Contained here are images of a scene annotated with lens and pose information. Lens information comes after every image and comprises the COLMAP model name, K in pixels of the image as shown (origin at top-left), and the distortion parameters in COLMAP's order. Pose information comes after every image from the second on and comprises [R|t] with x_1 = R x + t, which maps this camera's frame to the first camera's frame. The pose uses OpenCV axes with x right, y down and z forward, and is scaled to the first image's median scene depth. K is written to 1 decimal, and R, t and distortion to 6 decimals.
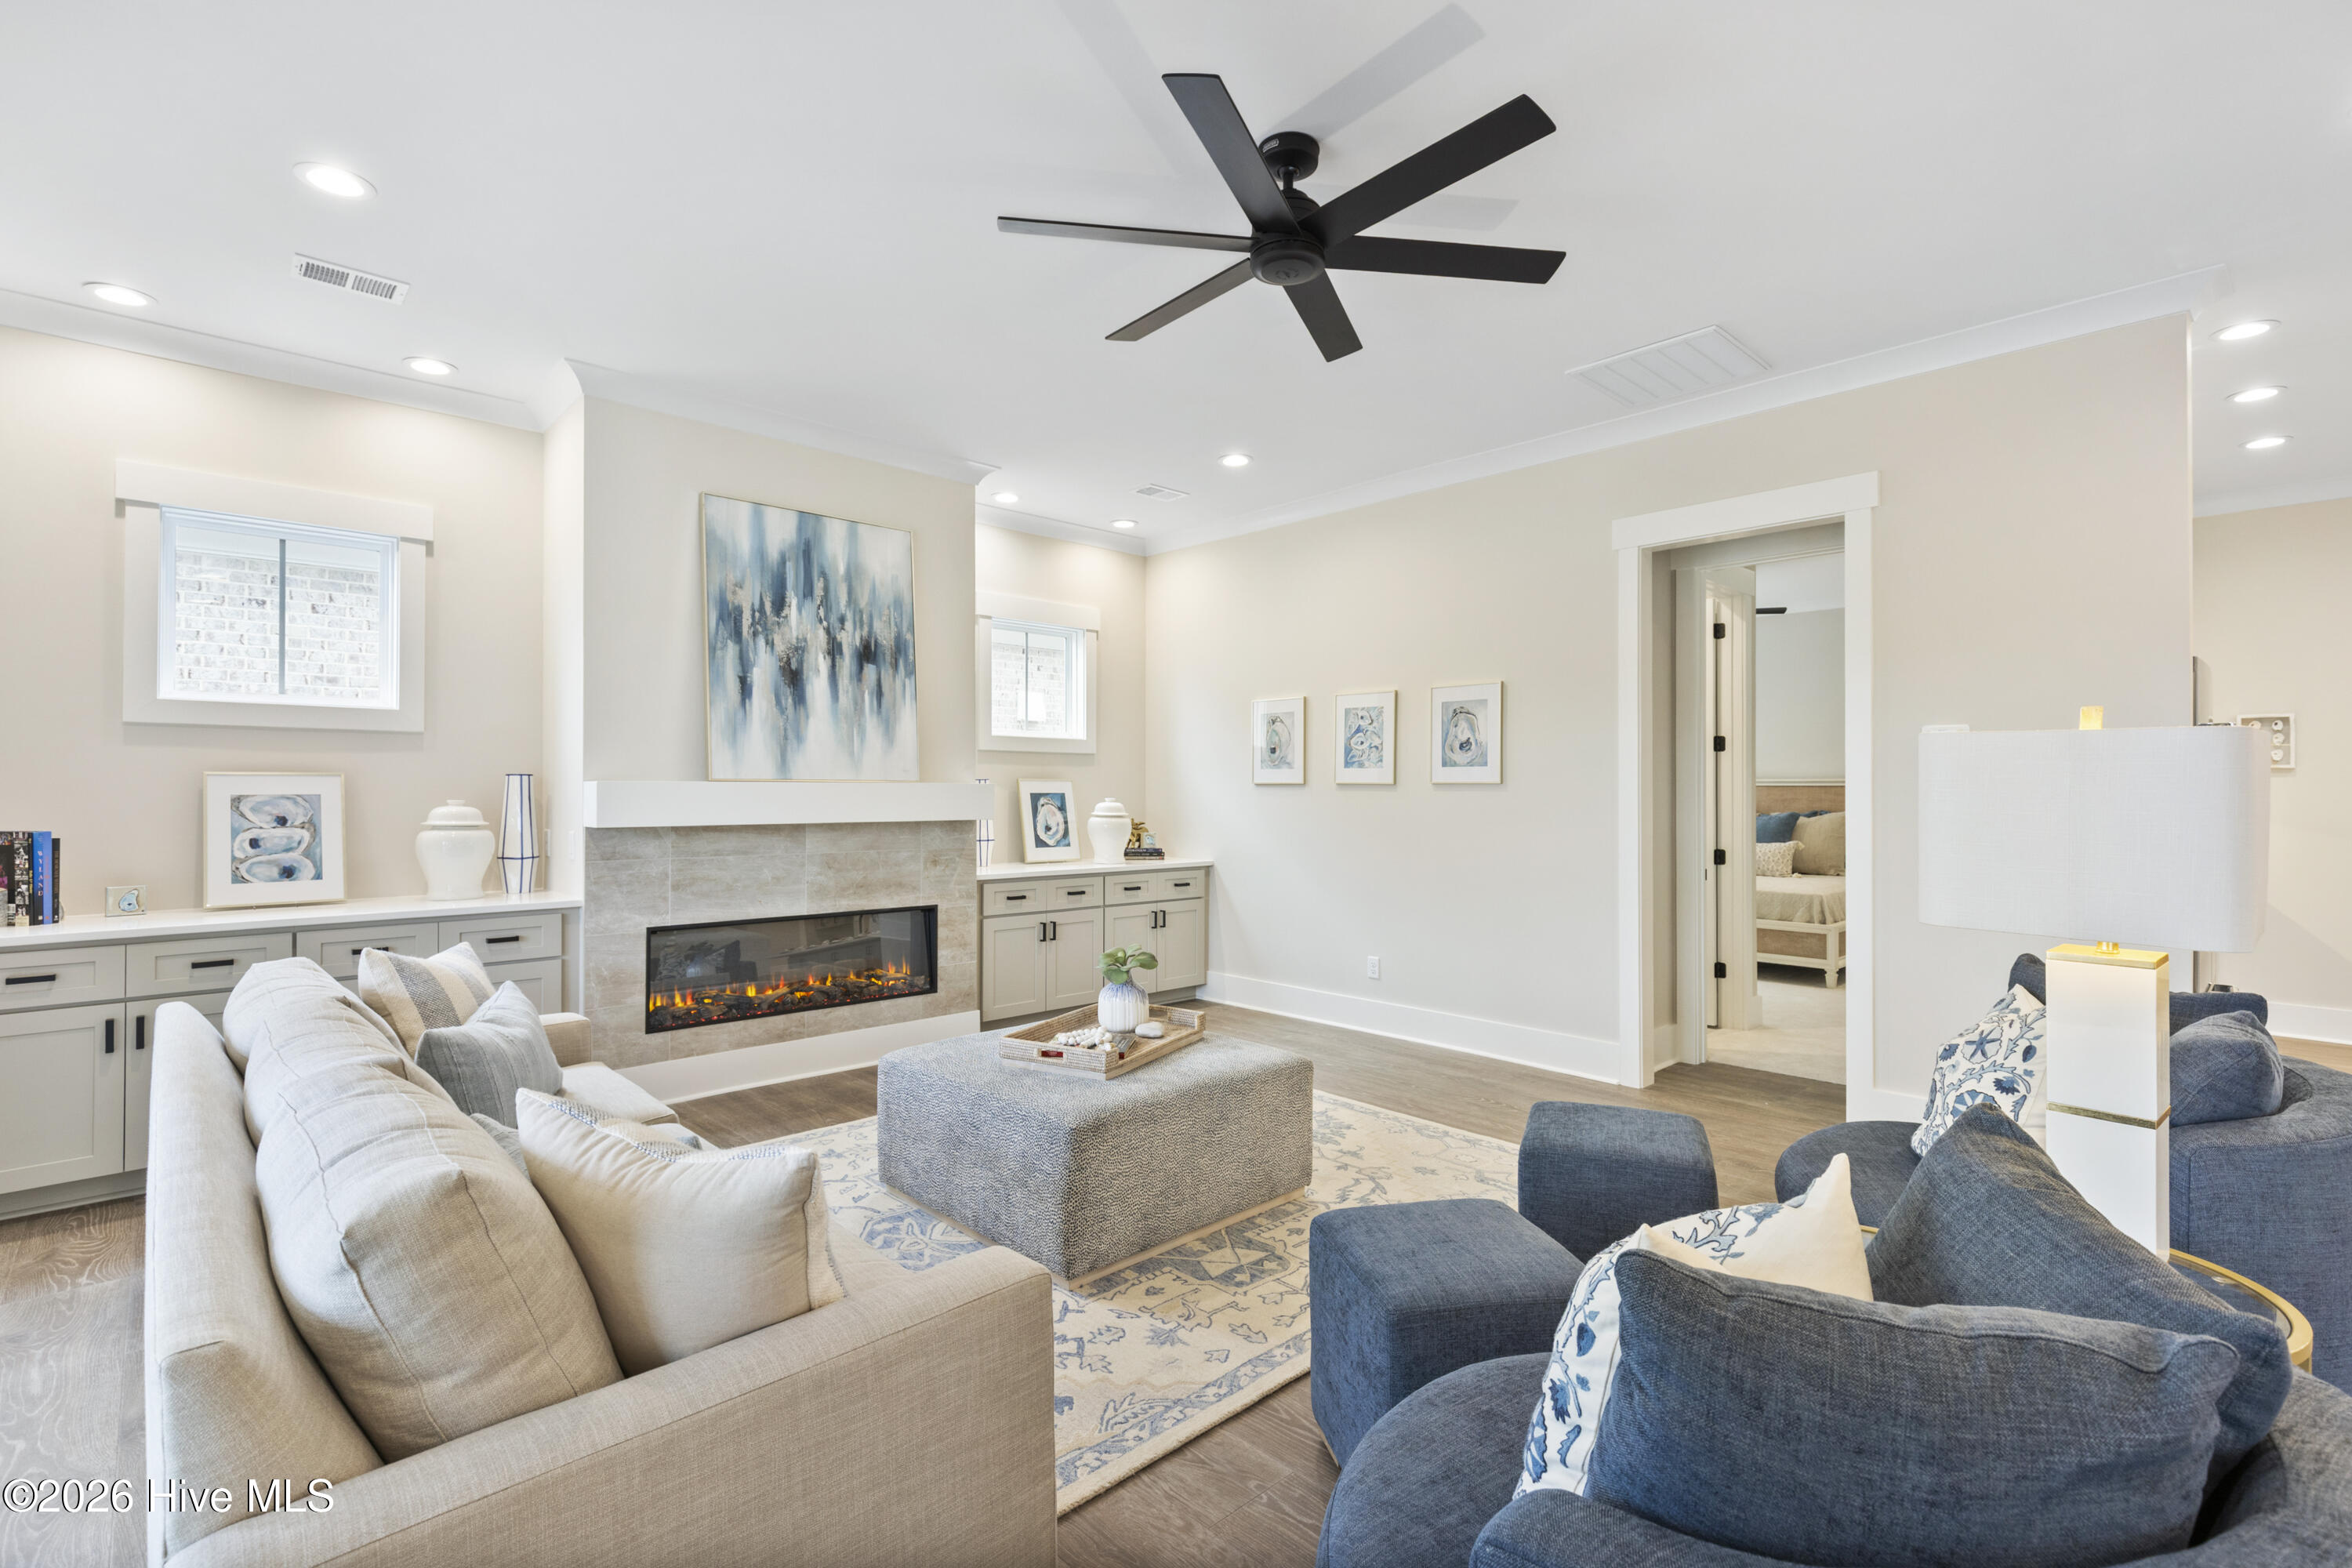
lens RADIAL K [[1072.2, 0, 1177.0], [0, 1072.2, 780.8], [0, 0, 1]] dist [0.008500, 0.000461]
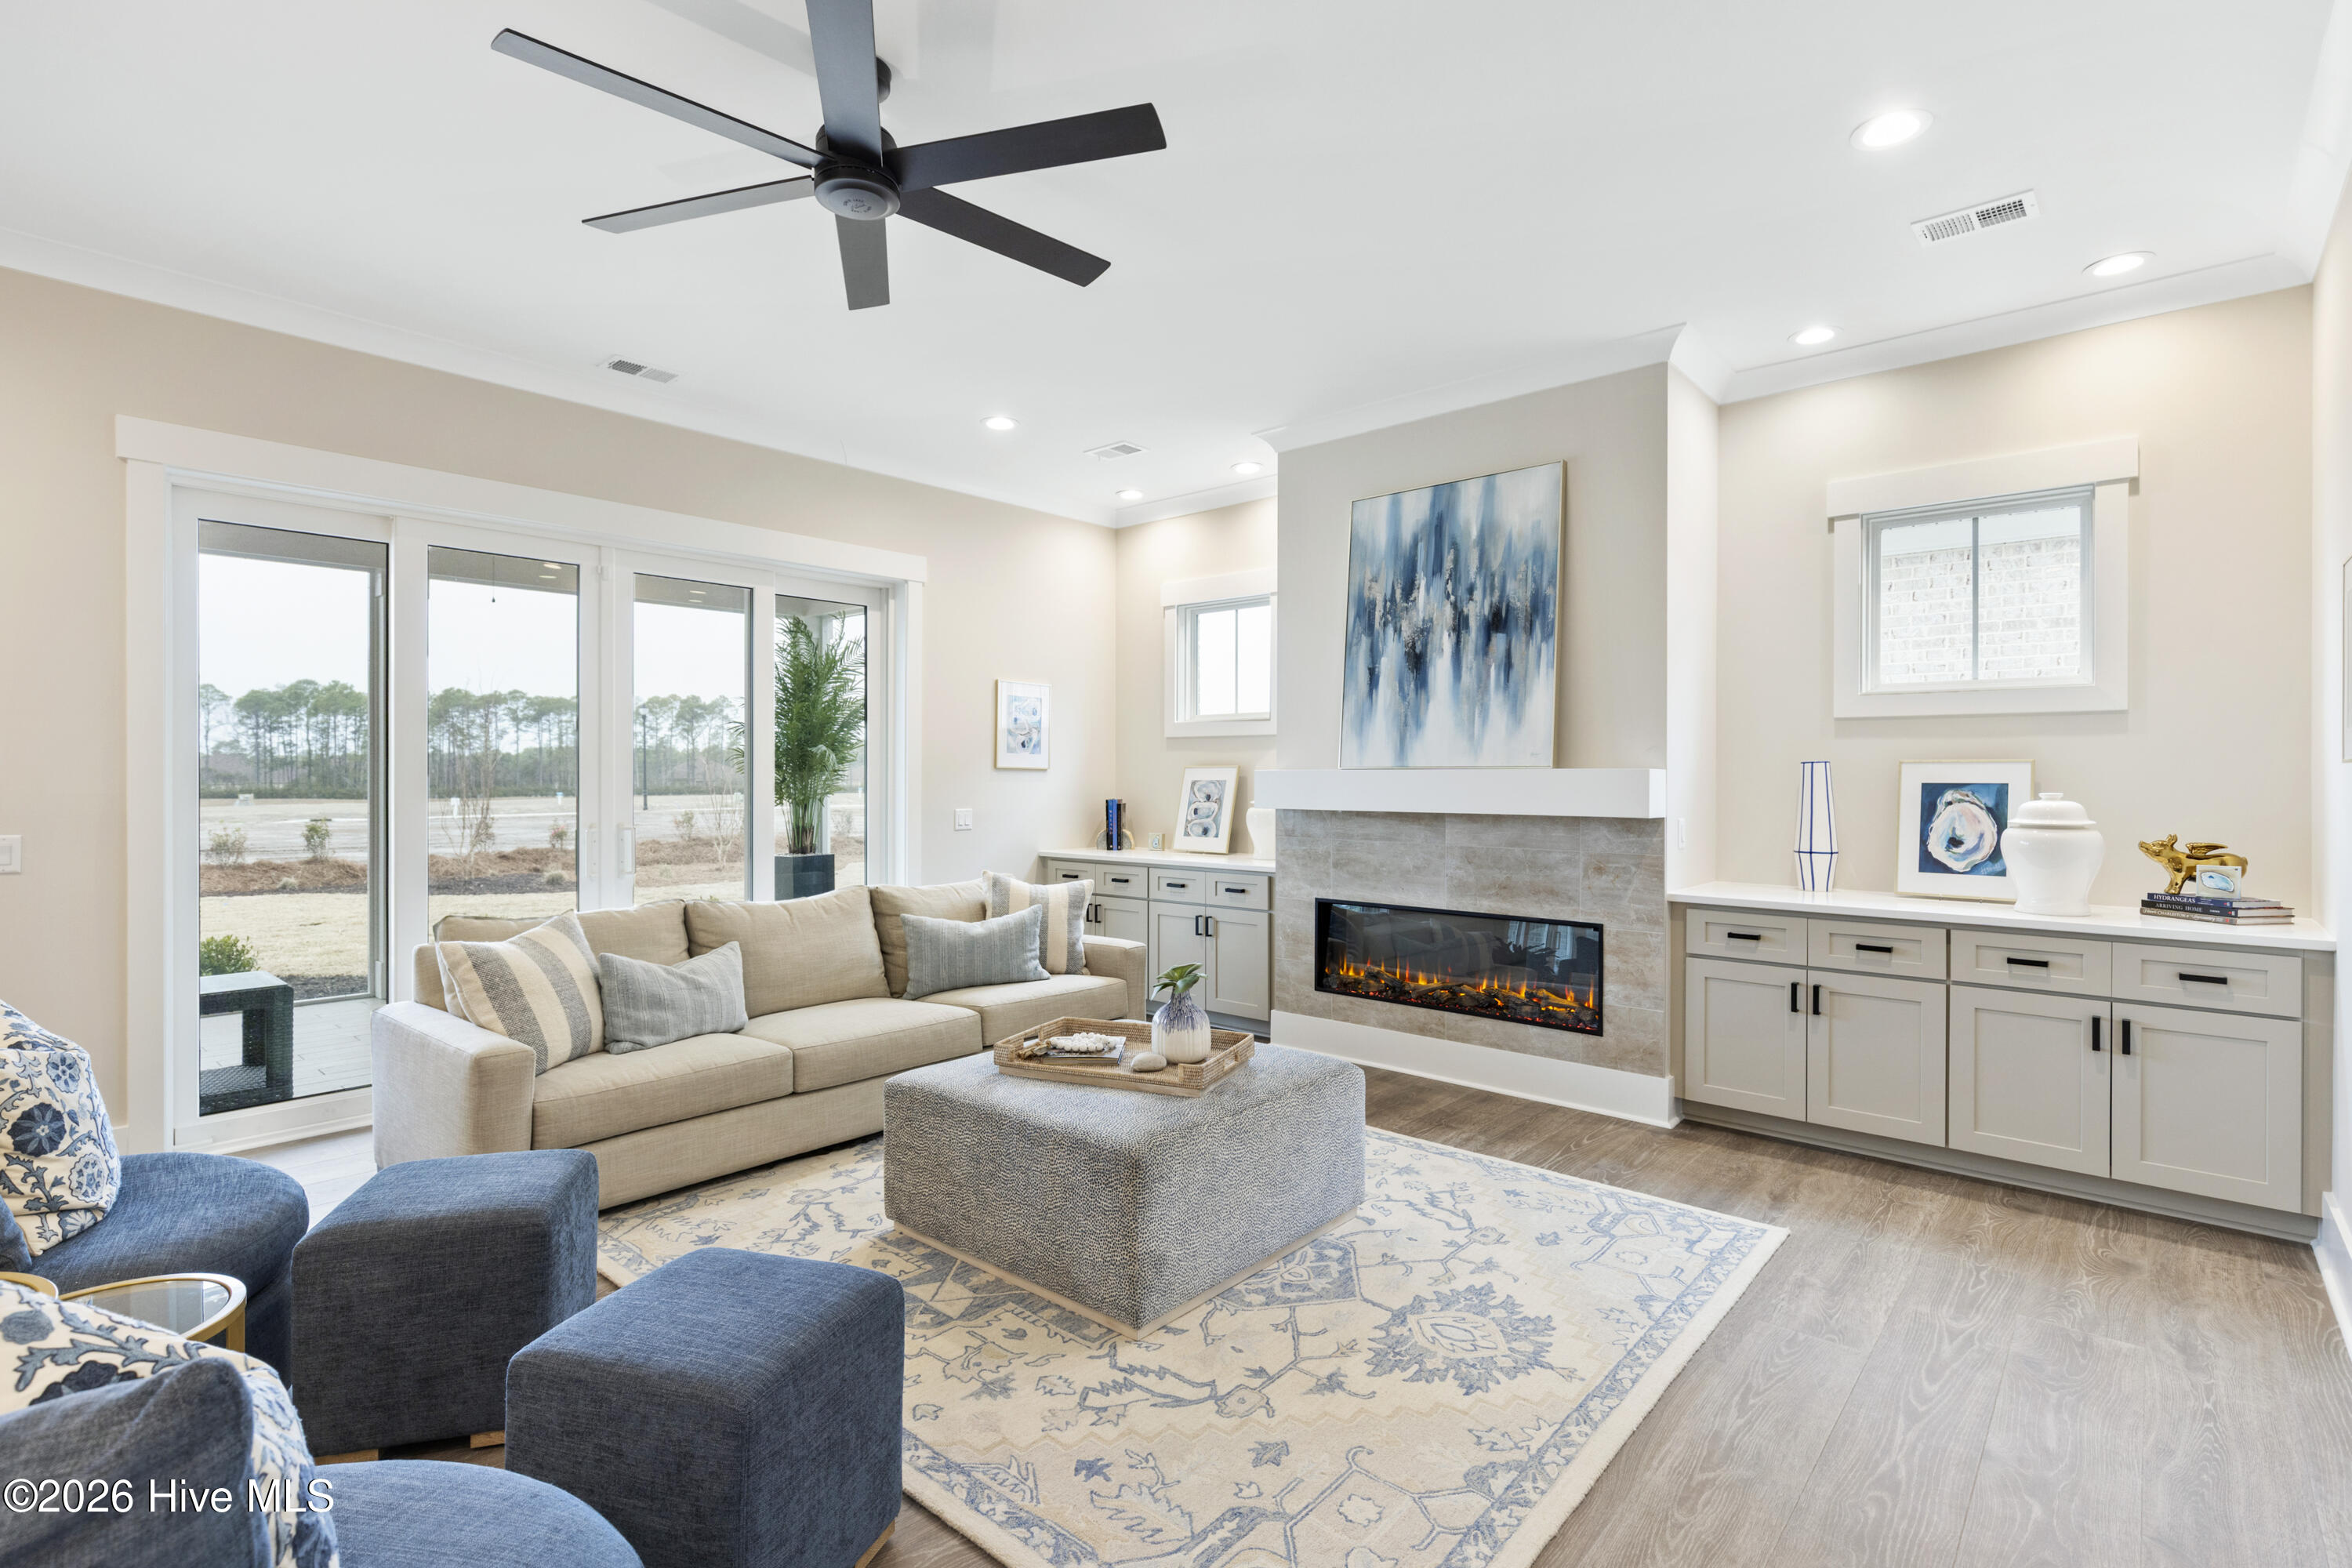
lens RADIAL K [[1106.0, 0, 1180.0], [0, 1106.0, 780.1], [0, 0, 1]] dist [0.004424, -0.000885]
pose [[0.095310, 0.001623, -0.995446, 0.612998], [0.007151, 0.999972, 0.002315, 0.006960], [0.995422, -0.007339, 0.095296, 0.686790]]
